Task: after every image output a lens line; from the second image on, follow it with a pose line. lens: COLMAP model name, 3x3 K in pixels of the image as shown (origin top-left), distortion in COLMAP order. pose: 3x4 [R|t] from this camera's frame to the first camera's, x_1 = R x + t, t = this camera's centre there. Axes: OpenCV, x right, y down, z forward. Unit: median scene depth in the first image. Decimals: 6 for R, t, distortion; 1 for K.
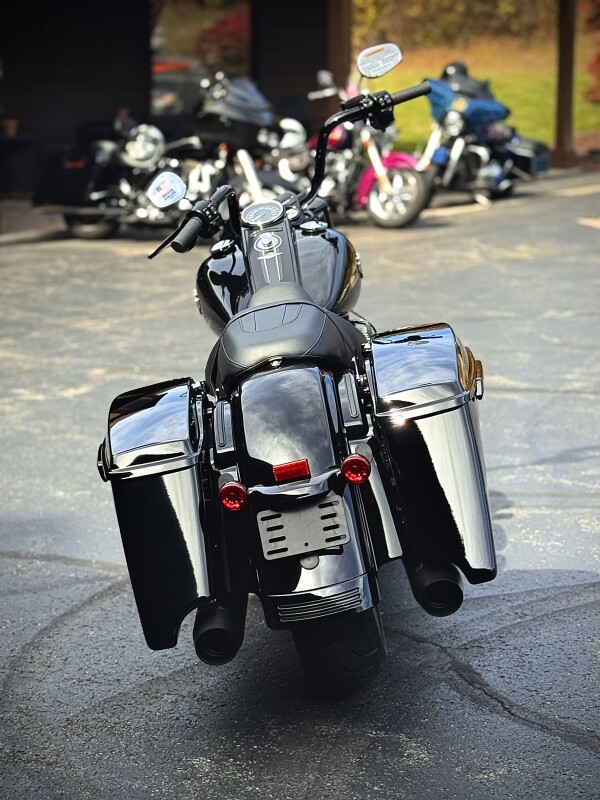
lens RADIAL K [[1844.0, 0, 300.1], [0, 1844.0, 398.1], [0, 0, 1]] dist [0.132385, 0.000000]
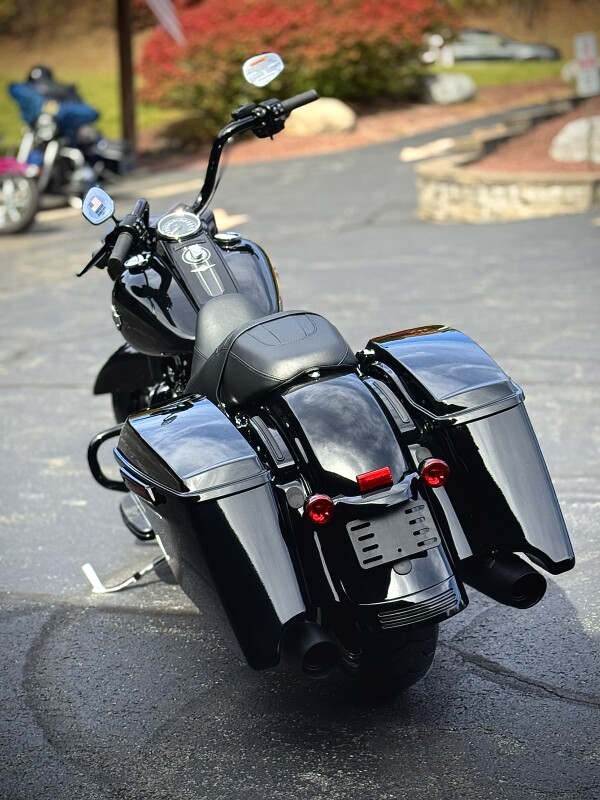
lens RADIAL K [[1844.0, 0, 300.0], [0, 1844.0, 401.8], [0, 0, 1]] dist [0.132385, 0.000000]
pose [[0.960016, -0.066327, 0.271975, -0.233959], [0.065806, 0.997771, 0.011048, -0.012414], [-0.272102, 0.007292, 0.962241, 0.028536]]
